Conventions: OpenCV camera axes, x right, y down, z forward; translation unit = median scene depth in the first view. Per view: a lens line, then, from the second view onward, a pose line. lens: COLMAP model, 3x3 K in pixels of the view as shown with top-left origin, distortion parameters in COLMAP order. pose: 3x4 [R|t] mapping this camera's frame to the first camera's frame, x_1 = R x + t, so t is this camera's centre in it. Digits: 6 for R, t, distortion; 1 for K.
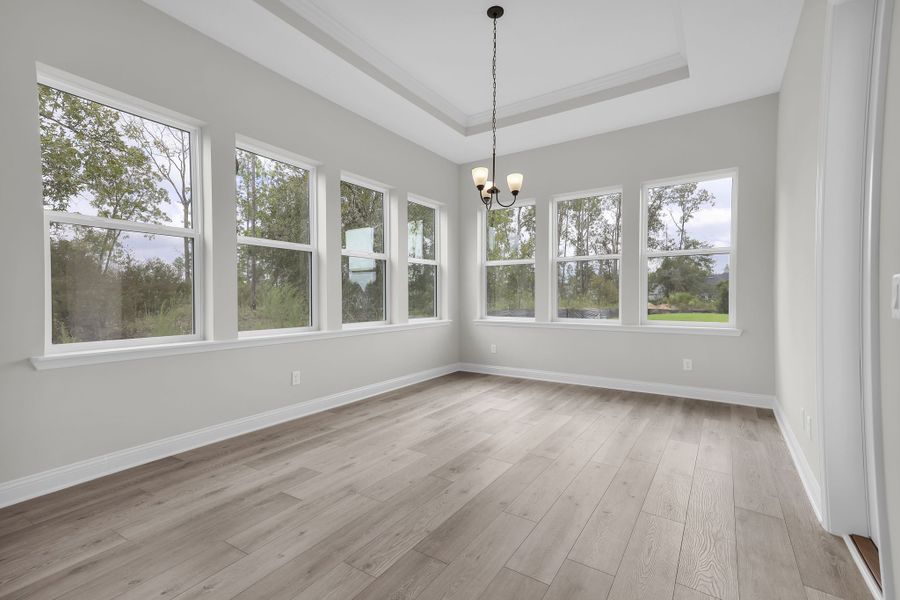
lens RADIAL K [[416.7, 0, 450.0], [0, 416.7, 300.0], [0, 0, 1]] dist [0.000901, 0.000194]
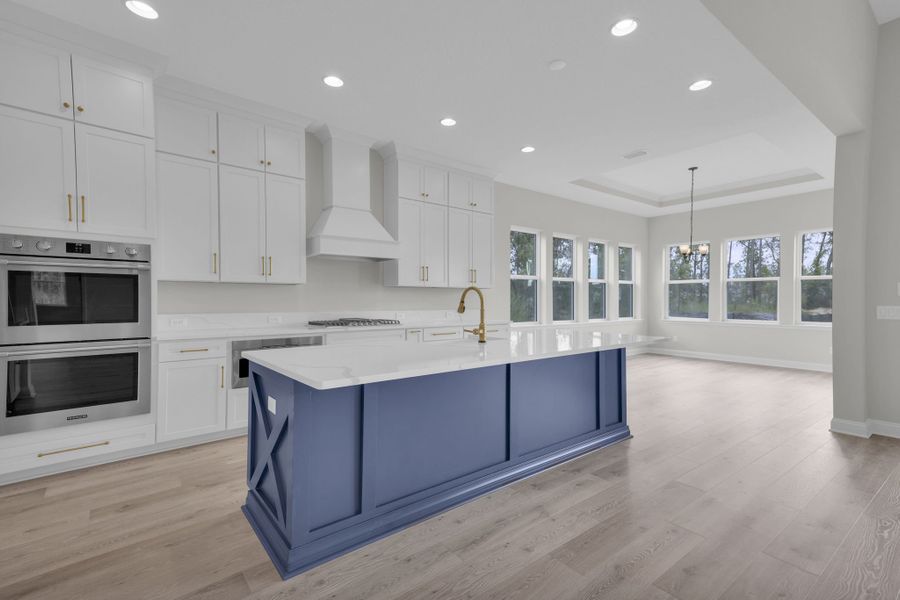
lens RADIAL K [[411.5, 0, 450.0], [0, 411.5, 300.0], [0, 0, 1]] dist [0.036666, -0.000046]
pose [[0.948704, -0.000890, -0.316164, -0.187658], [-0.001303, 0.999977, -0.006728, -0.011852], [0.316163, 0.006795, 0.948681, -0.660479]]
